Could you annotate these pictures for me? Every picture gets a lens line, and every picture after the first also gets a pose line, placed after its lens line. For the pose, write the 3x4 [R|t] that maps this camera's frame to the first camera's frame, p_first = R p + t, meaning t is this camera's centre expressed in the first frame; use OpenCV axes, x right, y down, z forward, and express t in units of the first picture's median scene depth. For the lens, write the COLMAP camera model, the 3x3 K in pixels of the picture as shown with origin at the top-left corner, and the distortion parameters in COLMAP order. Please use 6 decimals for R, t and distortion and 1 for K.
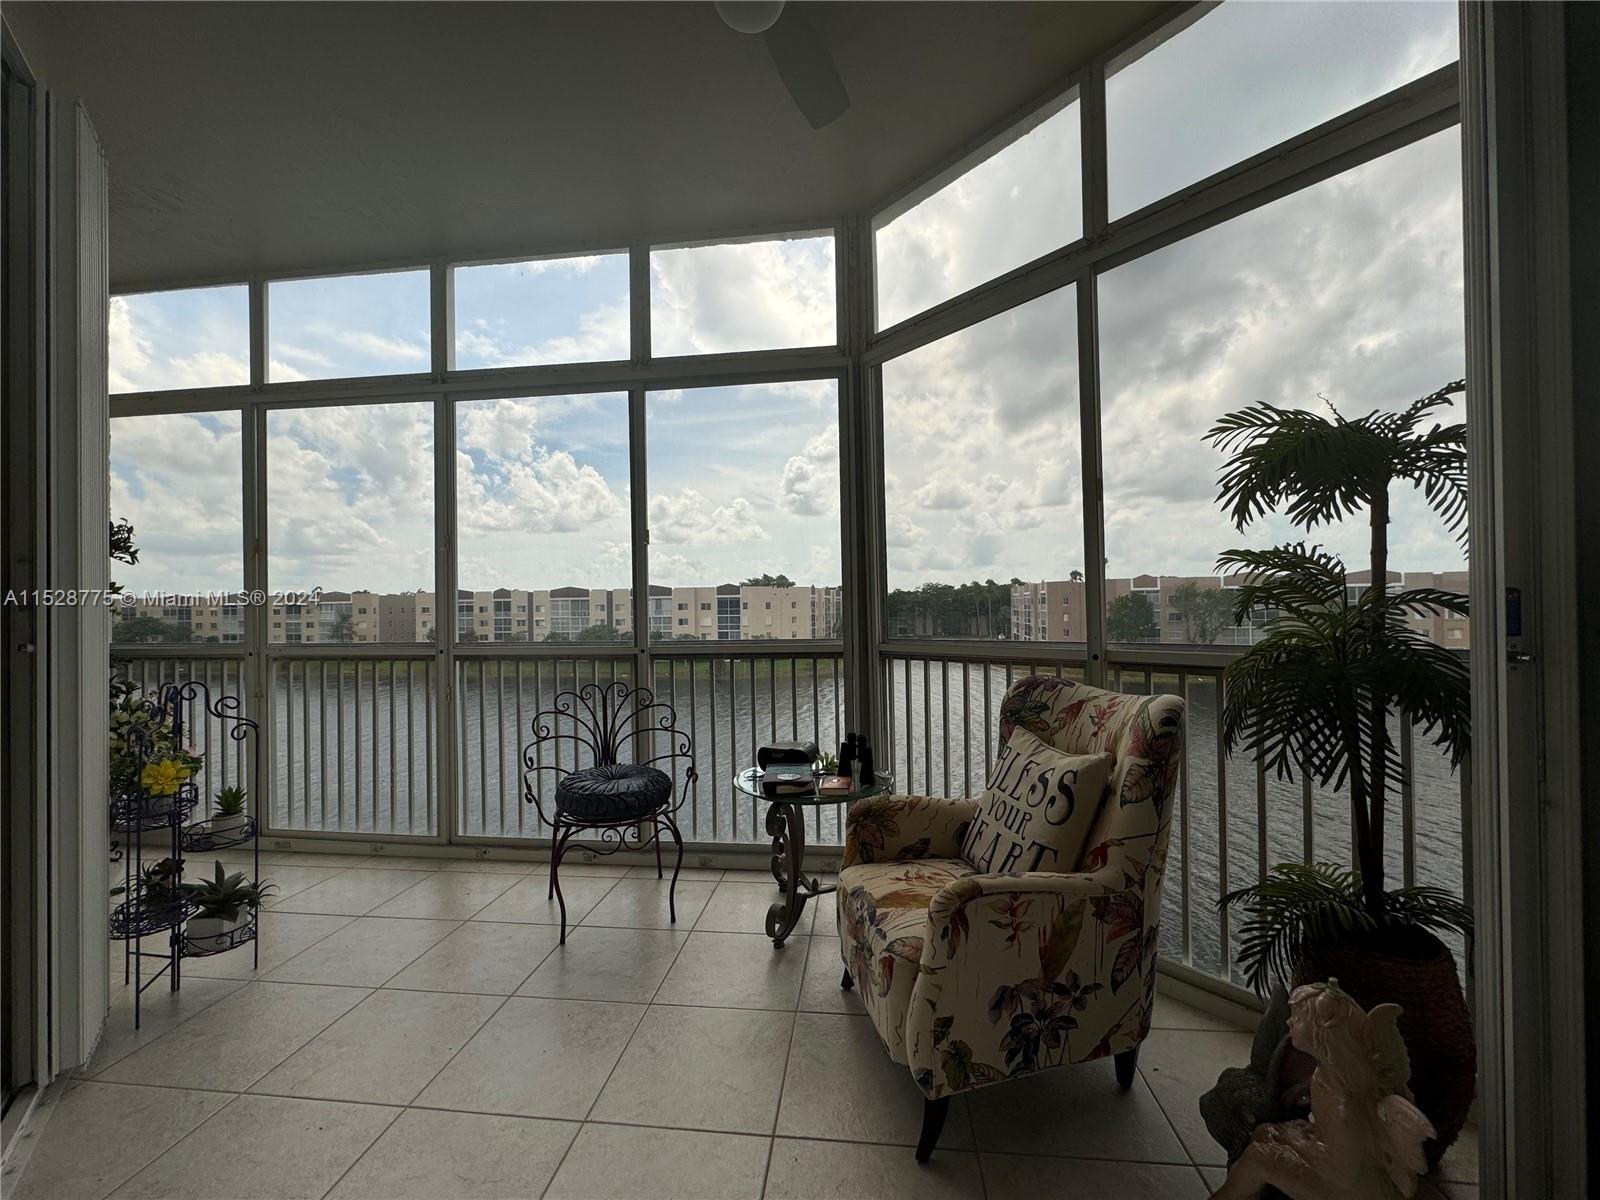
lens RADIAL K [[639.2, 0, 799.7], [0, 639.2, 597.3], [0, 0, 1]] dist [-0.004359, 0.001146]
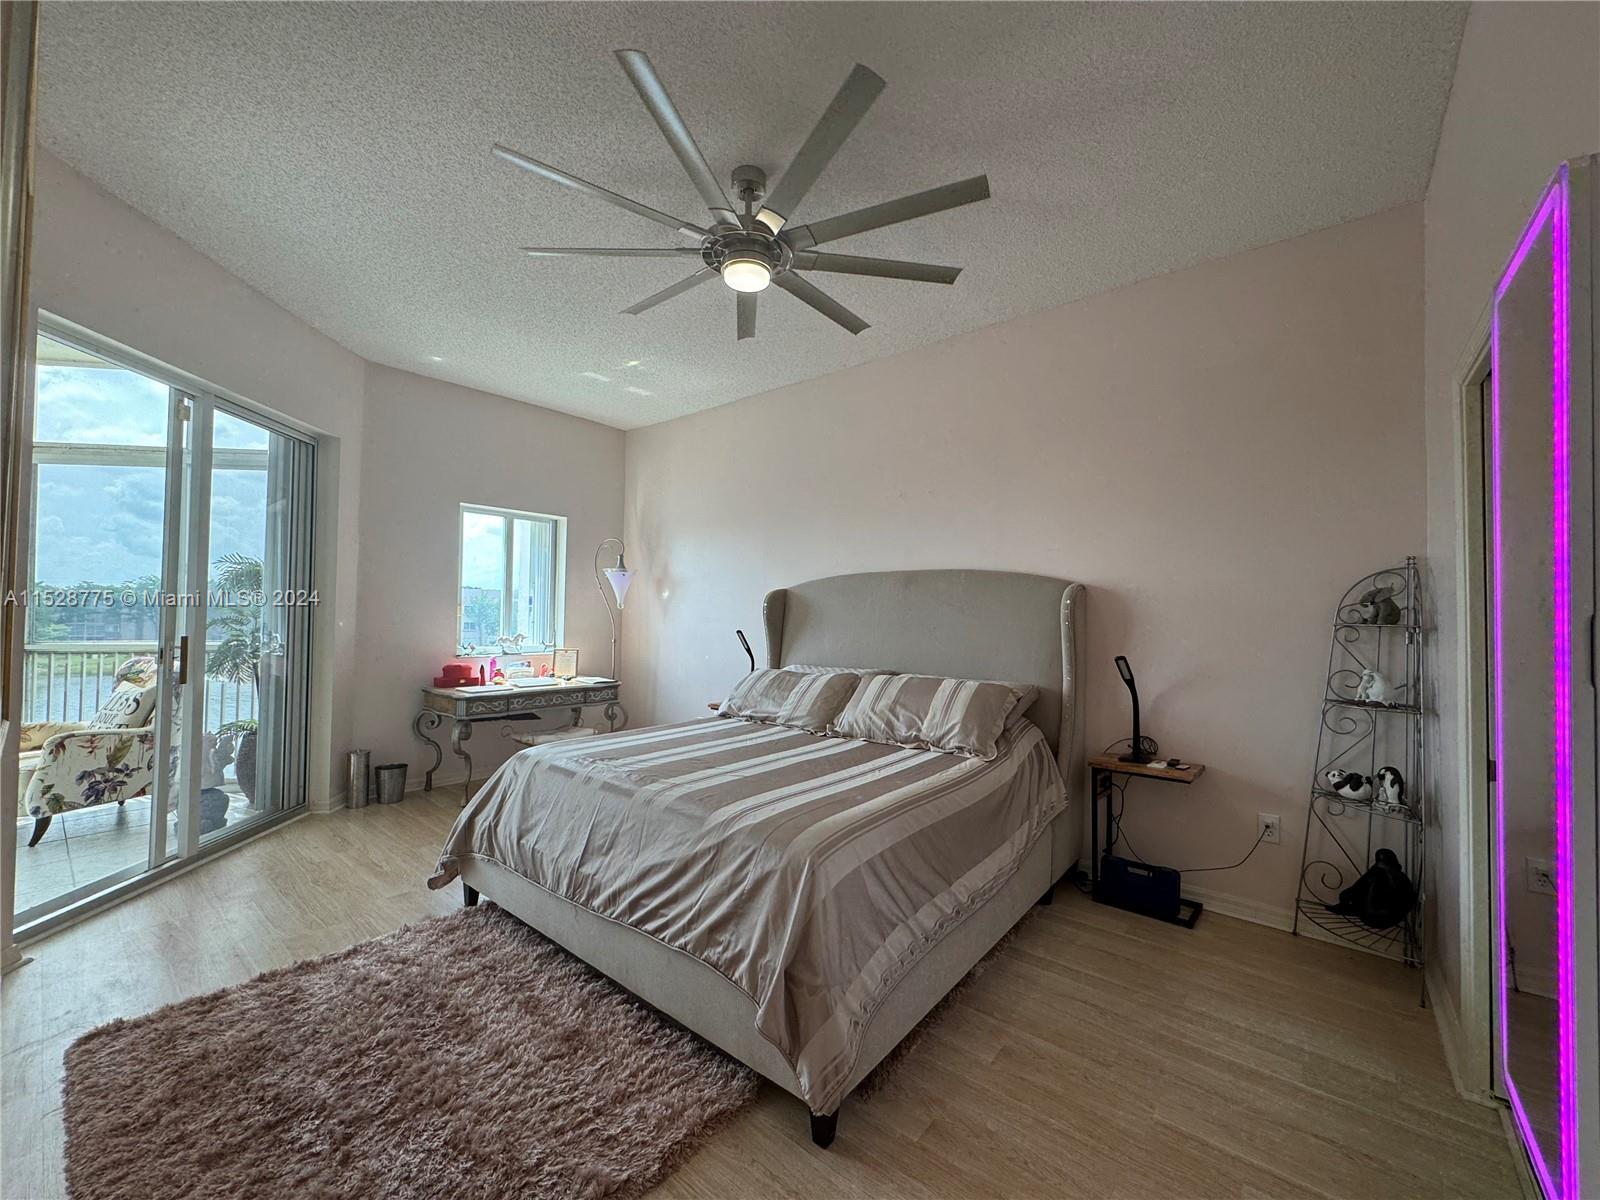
lens RADIAL K [[639.2, 0, 796.9], [0, 639.2, 600.6], [0, 0, 1]] dist [-0.004359, 0.001146]
pose [[0.544400, 0.037265, 0.837998, -0.292522], [-0.030051, 0.999238, -0.024913, -0.102357], [-0.838287, -0.011620, 0.545105, -2.761221]]
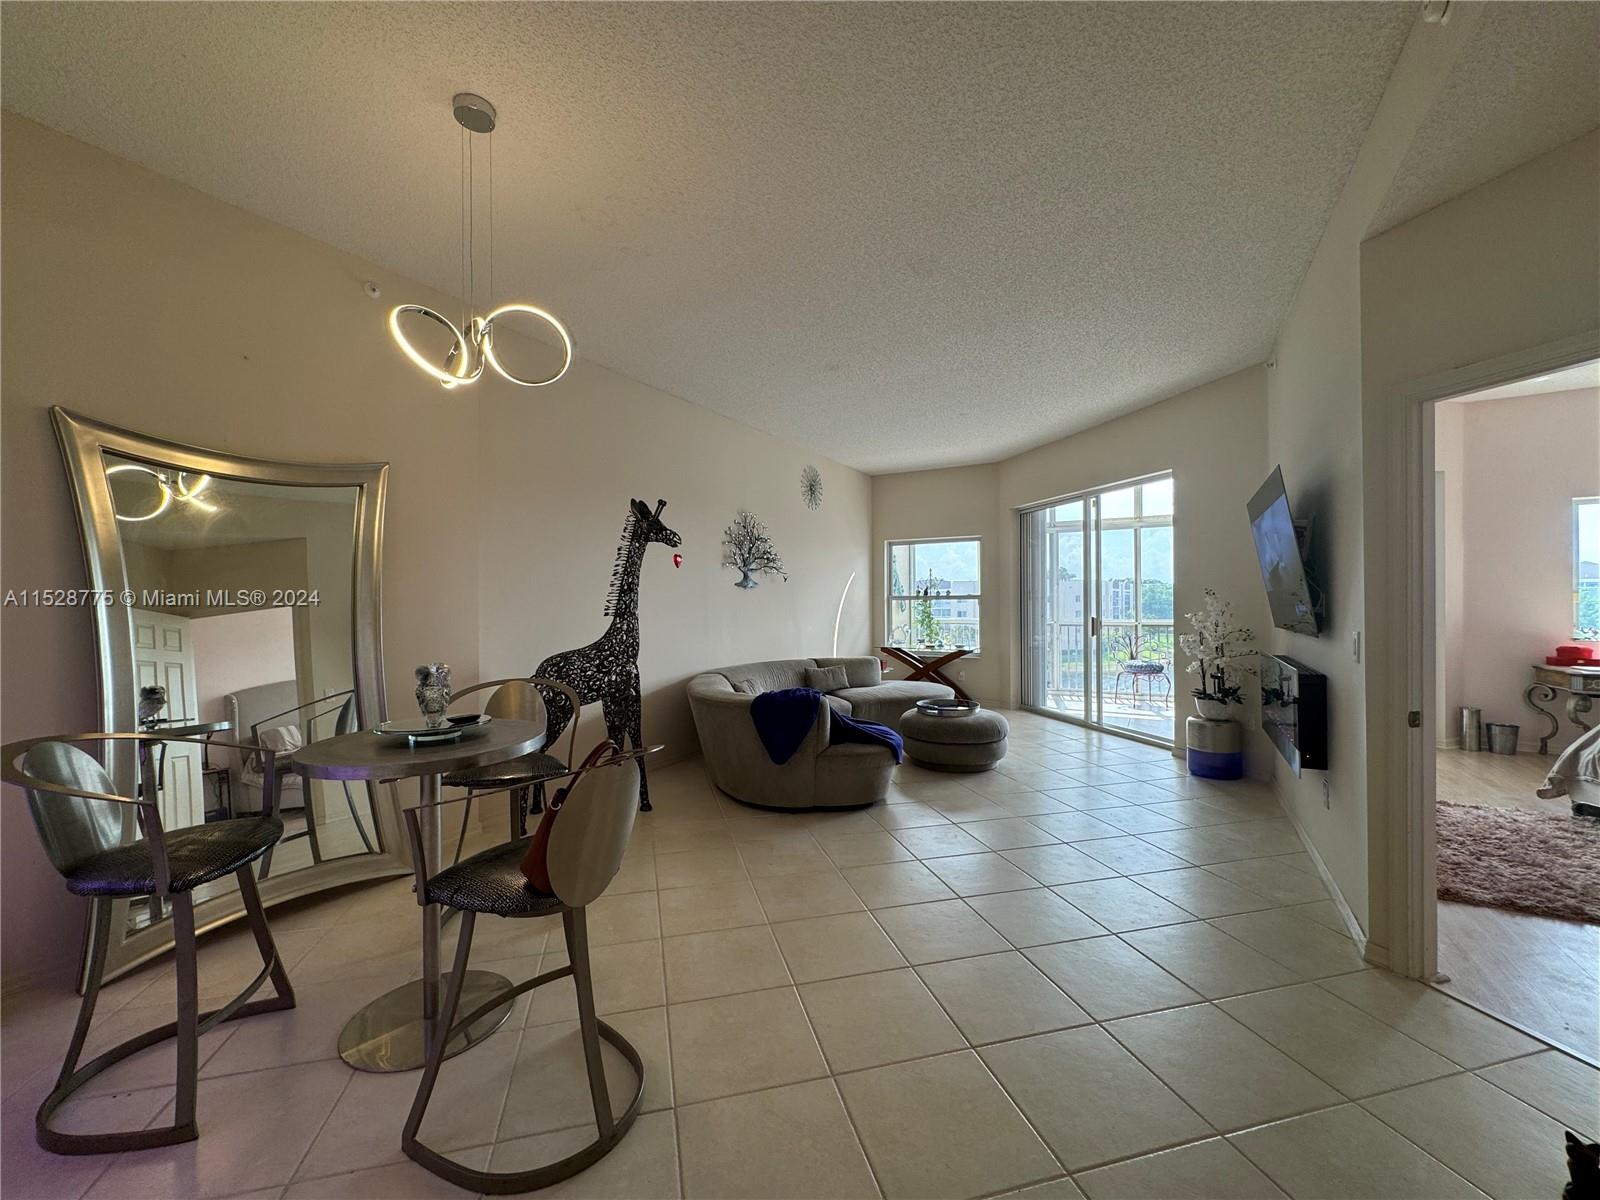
lens RADIAL K [[639.2, 0, 798.6], [0, 639.2, 603.4], [0, 0, 1]] dist [-0.004359, 0.001146]
pose [[0.919333, 0.002752, -0.393471, -1.098757], [0.004432, 0.999840, 0.017346, -0.127873], [0.393456, -0.017690, 0.919173, -4.547699]]
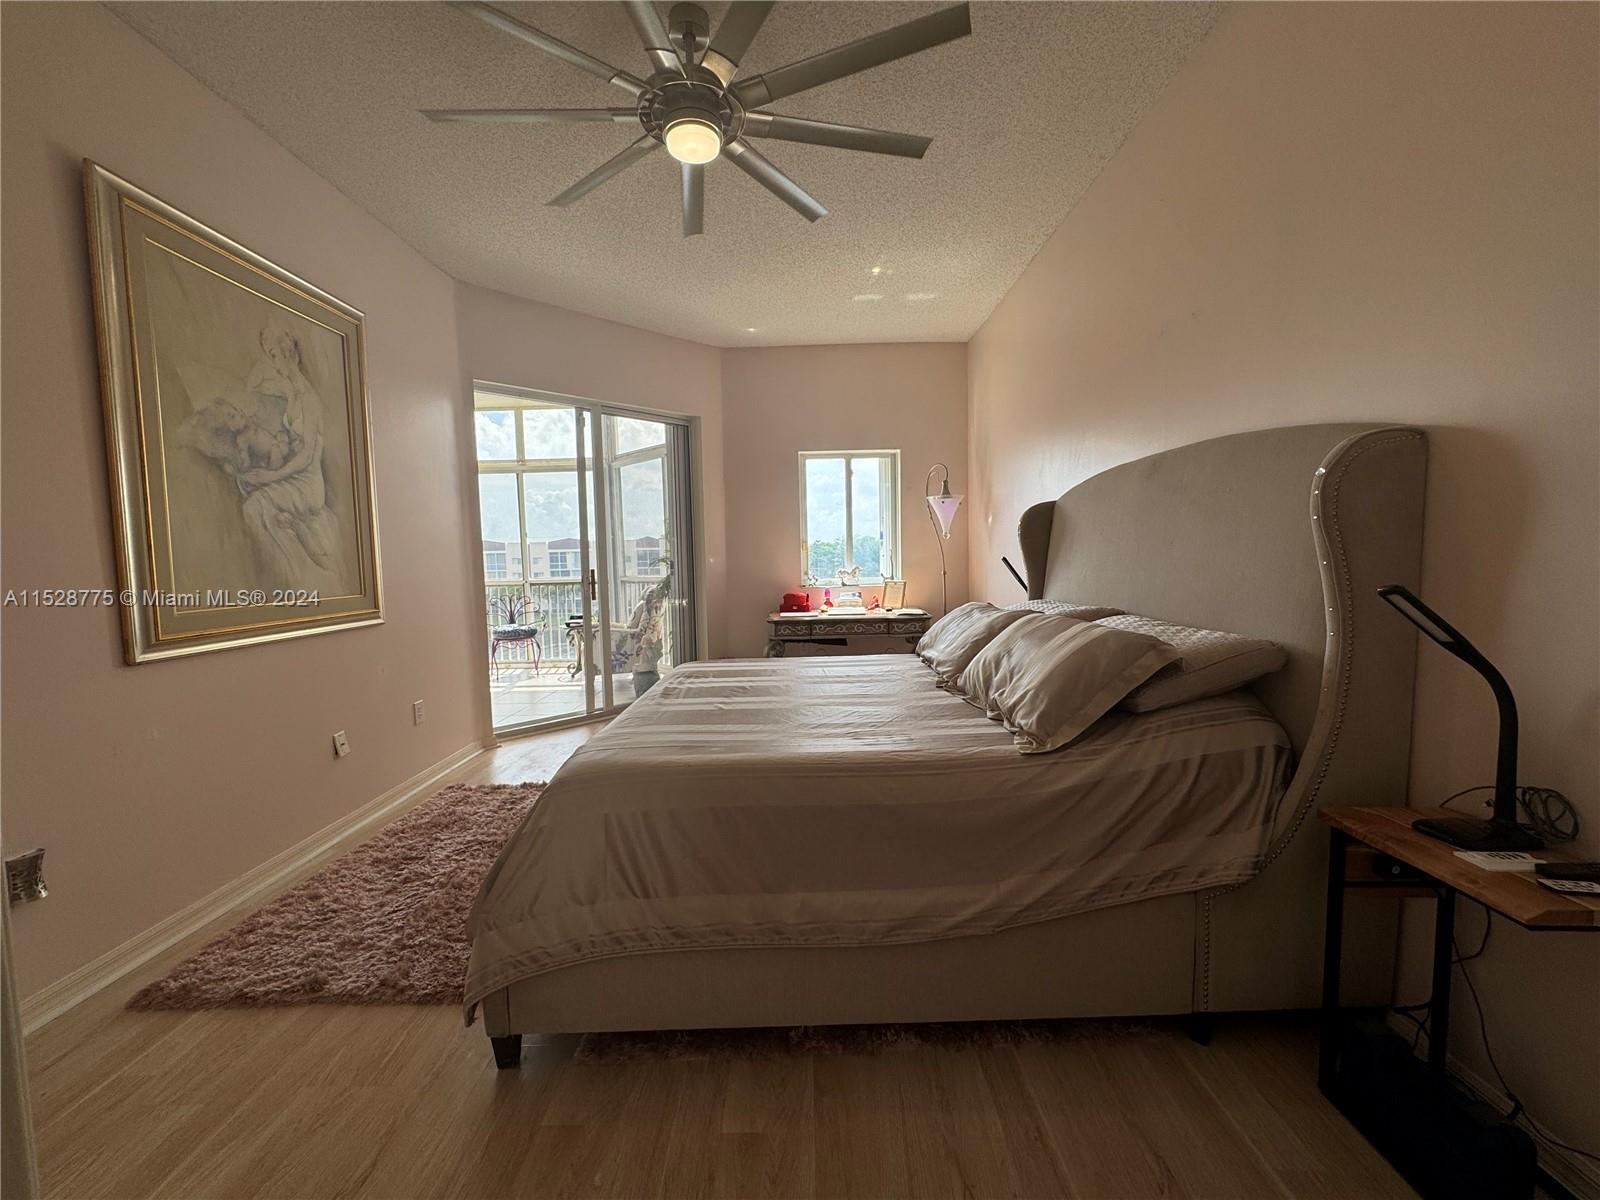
lens RADIAL K [[639.2, 0, 801.7], [0, 639.2, 602.2], [0, 0, 1]] dist [-0.004359, 0.001146]
pose [[0.993211, -0.020794, 0.114451, 1.116152], [0.011355, 0.996525, 0.082517, -0.065258], [-0.115769, -0.080657, 0.989996, -3.302654]]
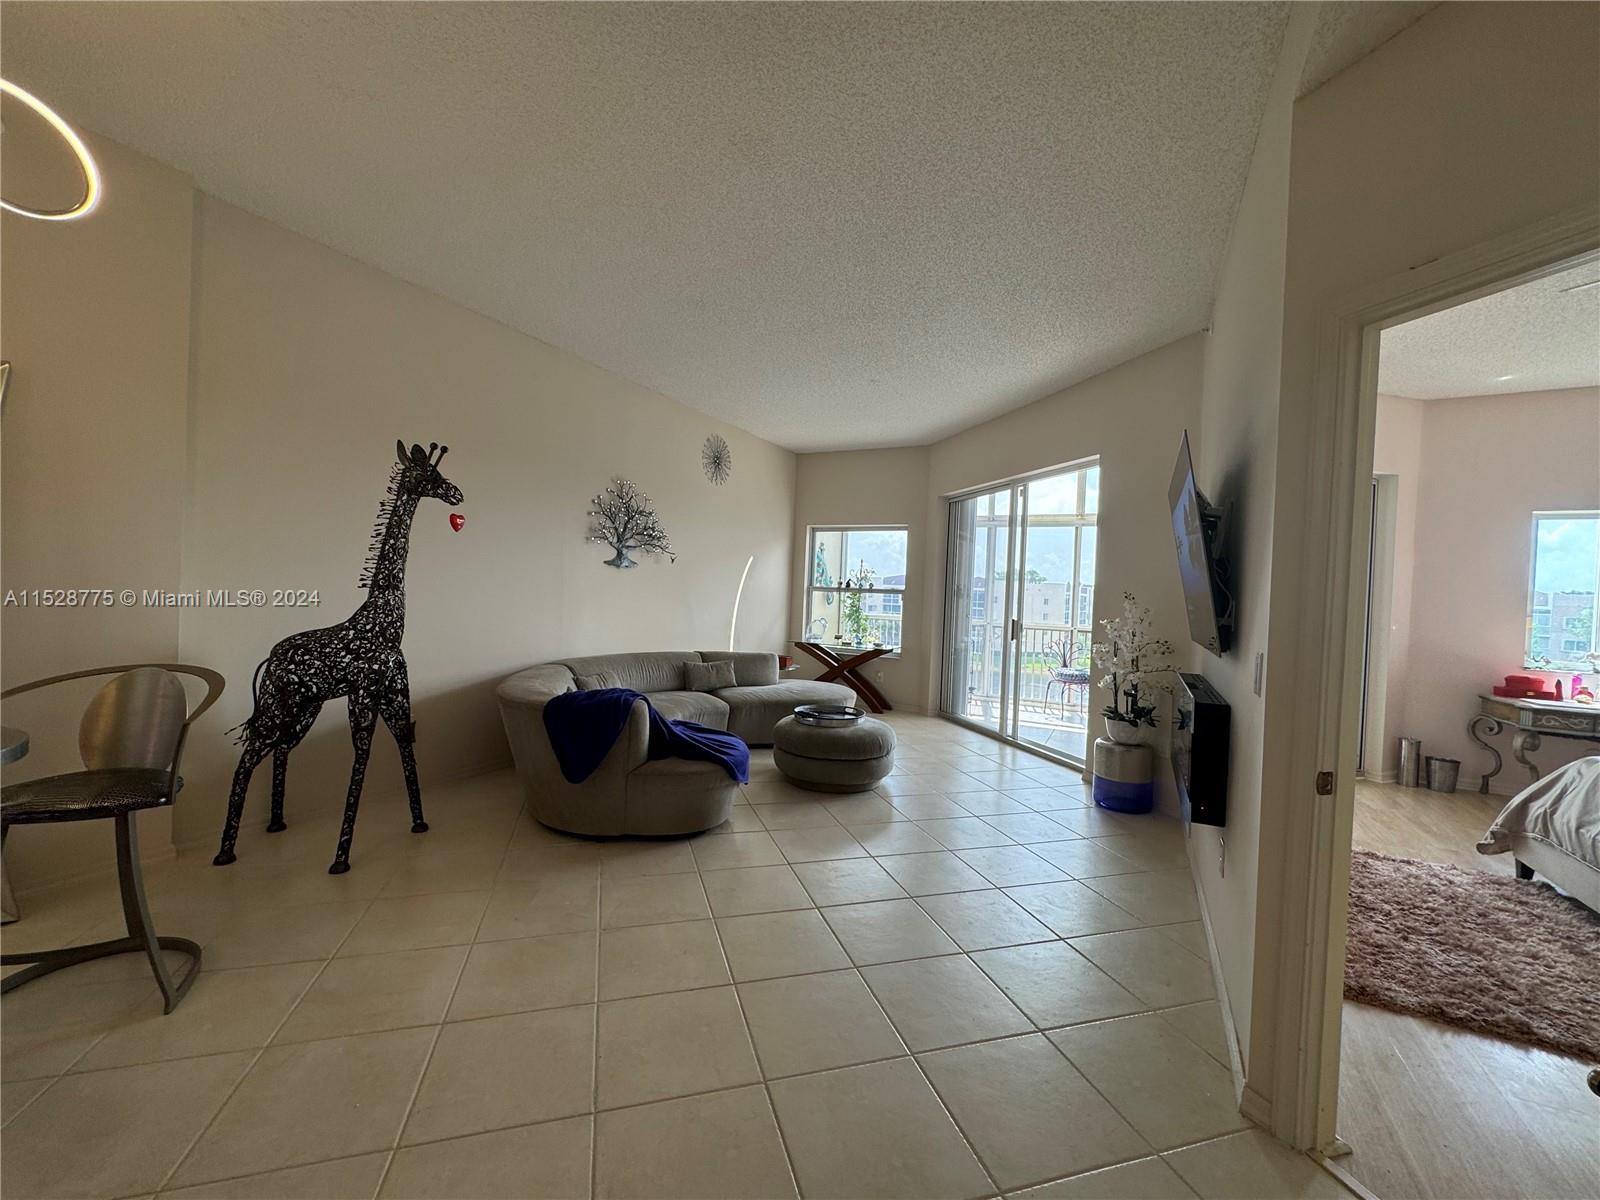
lens RADIAL K [[639.2, 0, 800.0], [0, 639.2, 603.4], [0, 0, 1]] dist [-0.004359, 0.001146]
pose [[0.933067, 0.052400, -0.355866, -0.789203], [-0.044293, 0.998541, 0.030896, -0.109670], [0.356966, -0.013065, 0.934026, -3.854928]]
